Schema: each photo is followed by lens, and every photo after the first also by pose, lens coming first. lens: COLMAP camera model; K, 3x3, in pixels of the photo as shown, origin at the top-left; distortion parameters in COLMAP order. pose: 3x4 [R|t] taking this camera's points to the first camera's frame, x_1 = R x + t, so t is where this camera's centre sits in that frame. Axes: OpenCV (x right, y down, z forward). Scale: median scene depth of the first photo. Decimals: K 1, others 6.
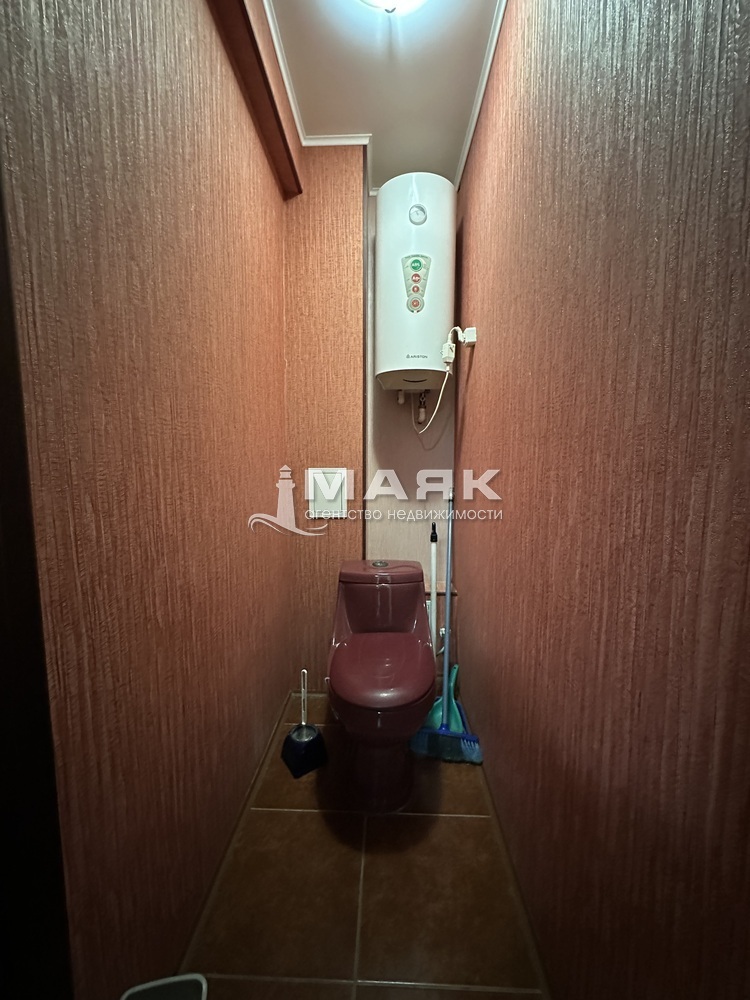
lens RADIAL K [[400.4, 0, 371.4], [0, 400.4, 505.1], [0, 0, 1]] dist [0.002360, 0.000378]
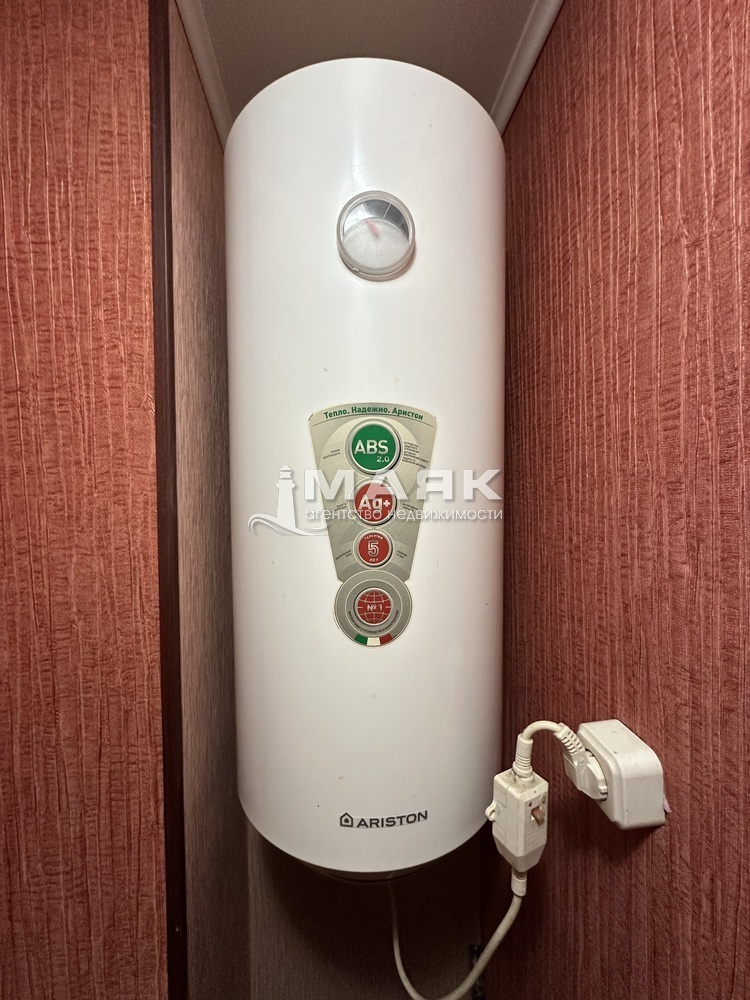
lens RADIAL K [[400.4, 0, 379.2], [0, 400.4, 493.5], [0, 0, 1]] dist [0.002360, 0.000378]
pose [[0.996278, -0.015923, 0.084718, 0.094978], [0.021950, 0.997257, -0.070683, -0.554160], [-0.083360, 0.072279, 0.993895, 0.771360]]
